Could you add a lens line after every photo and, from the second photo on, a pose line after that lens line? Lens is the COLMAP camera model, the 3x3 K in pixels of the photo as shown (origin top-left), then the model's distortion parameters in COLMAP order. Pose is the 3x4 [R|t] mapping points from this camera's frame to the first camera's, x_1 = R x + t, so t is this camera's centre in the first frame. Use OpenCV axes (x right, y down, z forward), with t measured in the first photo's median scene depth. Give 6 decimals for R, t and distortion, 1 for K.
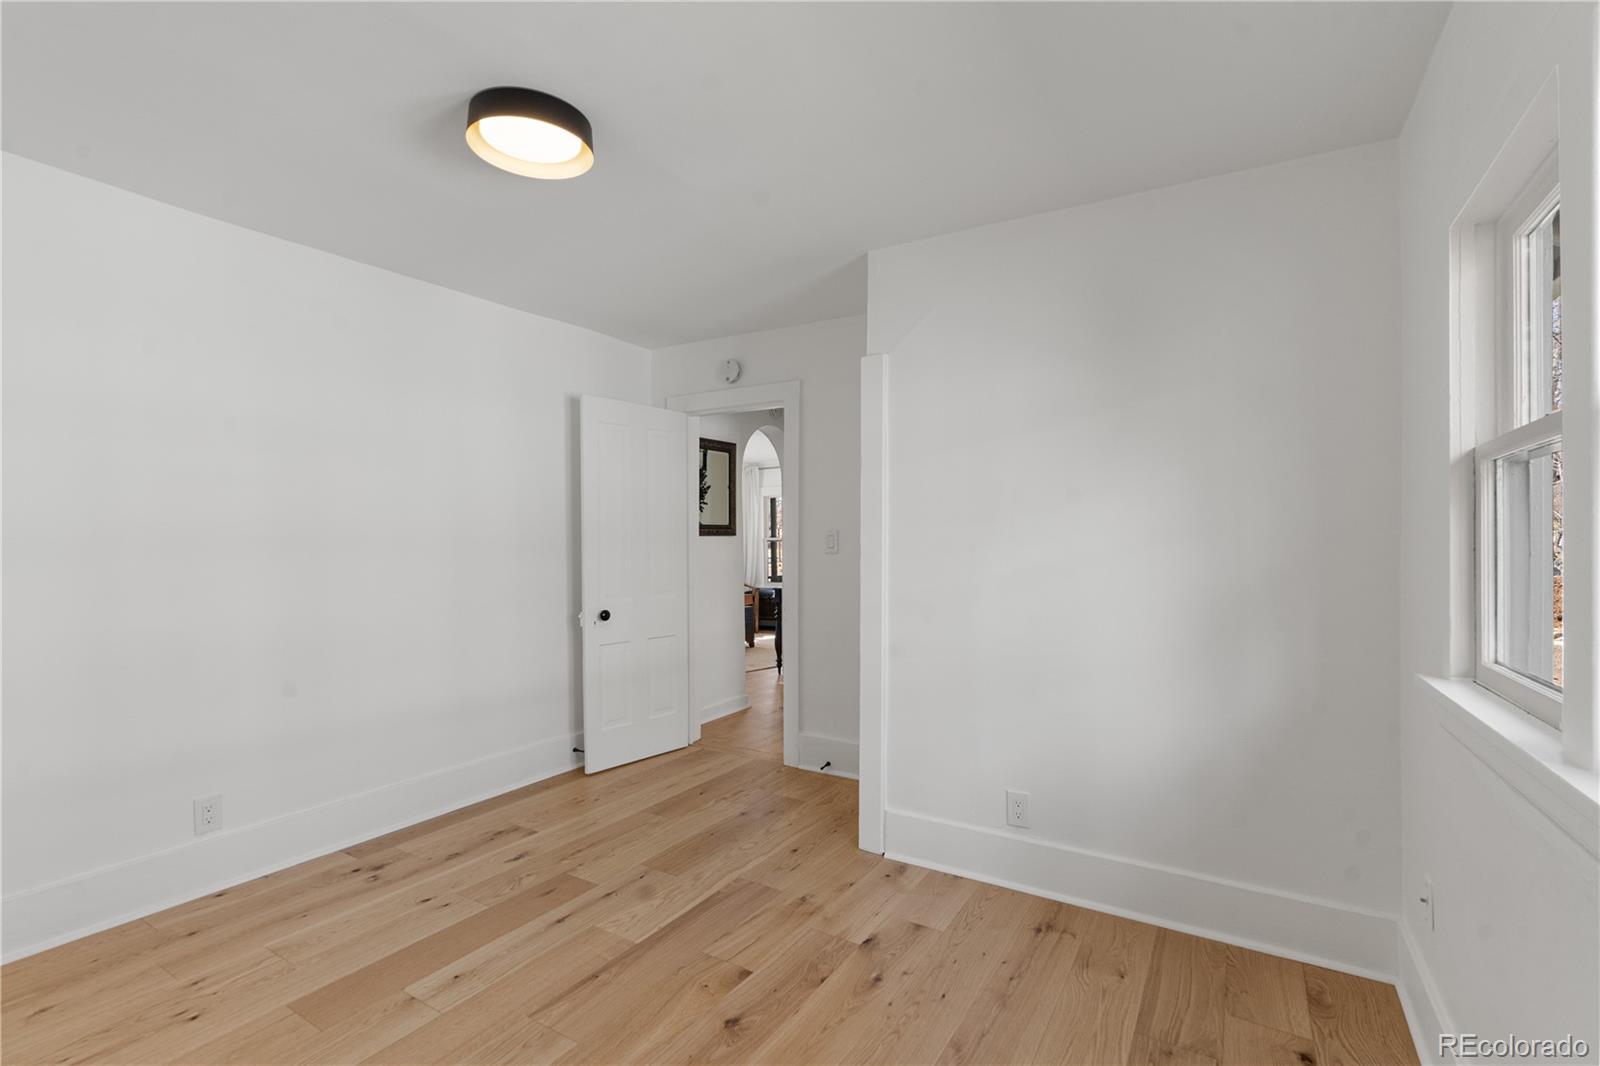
lens RADIAL K [[715.7, 0, 800.0], [0, 715.7, 533.0], [0, 0, 1]] dist [-0.001264, -0.000136]
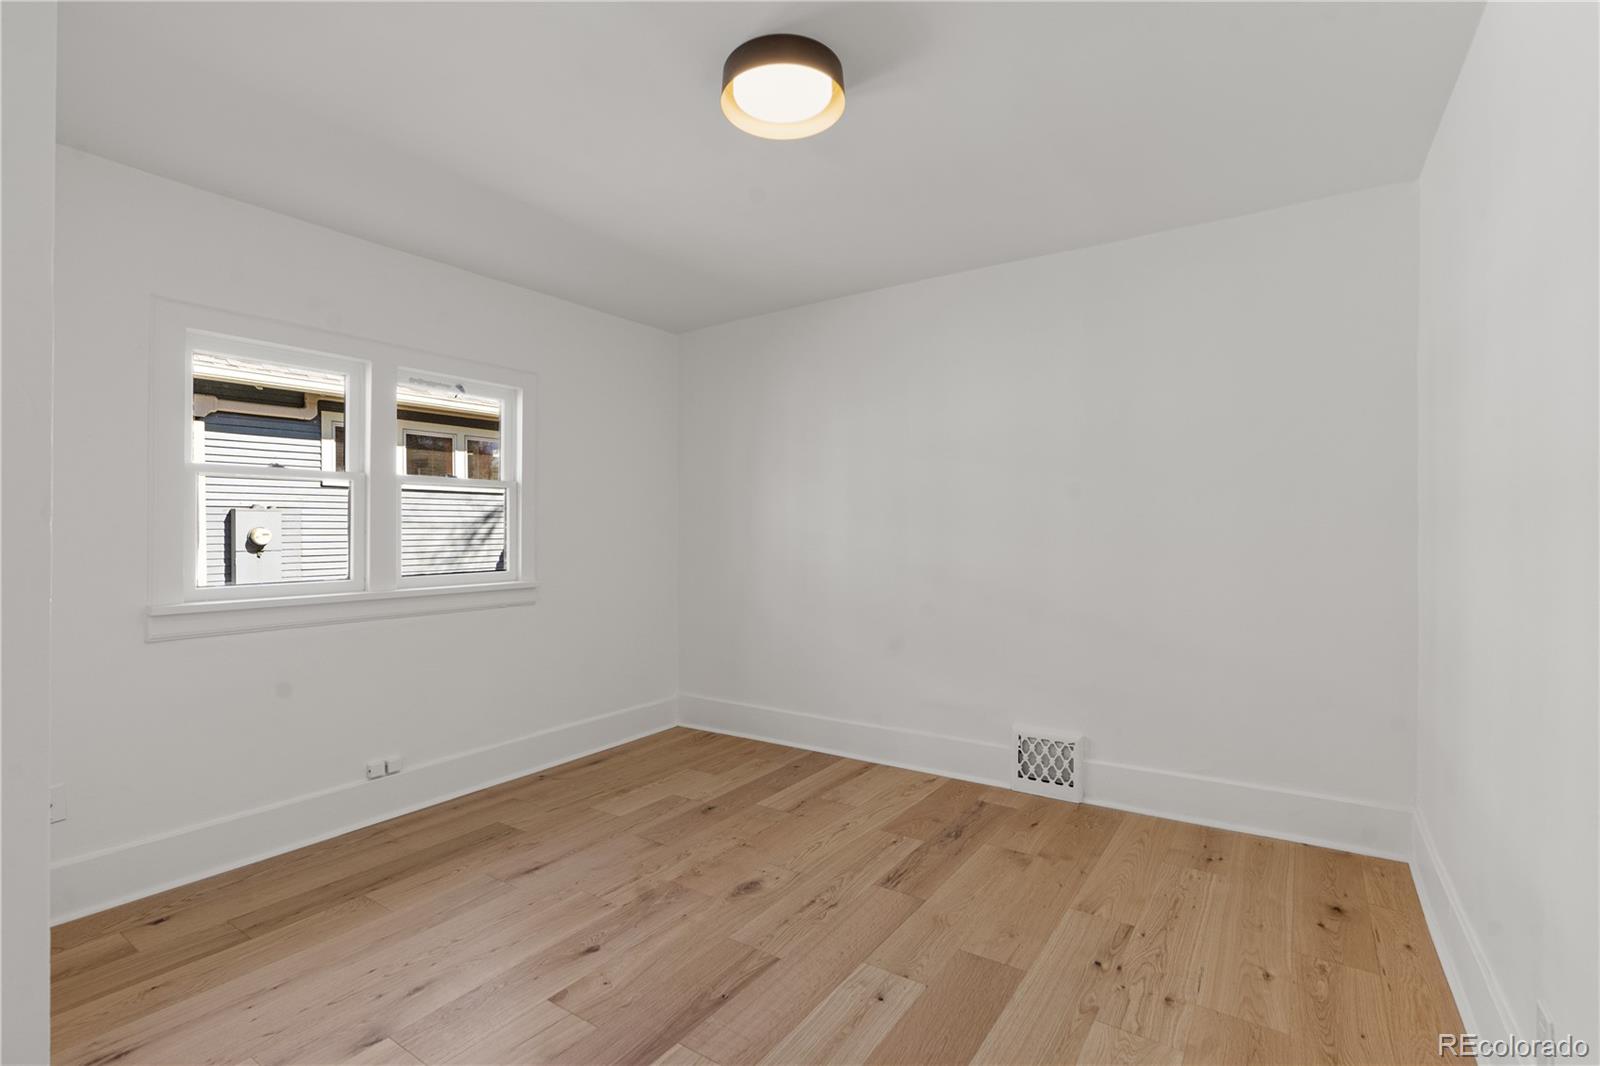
lens RADIAL K [[730.5, 0, 827.2], [0, 730.5, 536.2], [0, 0, 1]] dist [-0.000794, -0.000331]
pose [[-0.999625, -0.000464, 0.027392, -0.452721], [-0.000729, 0.999953, -0.009664, 0.051473], [-0.027386, -0.009680, -0.999578, 1.972787]]
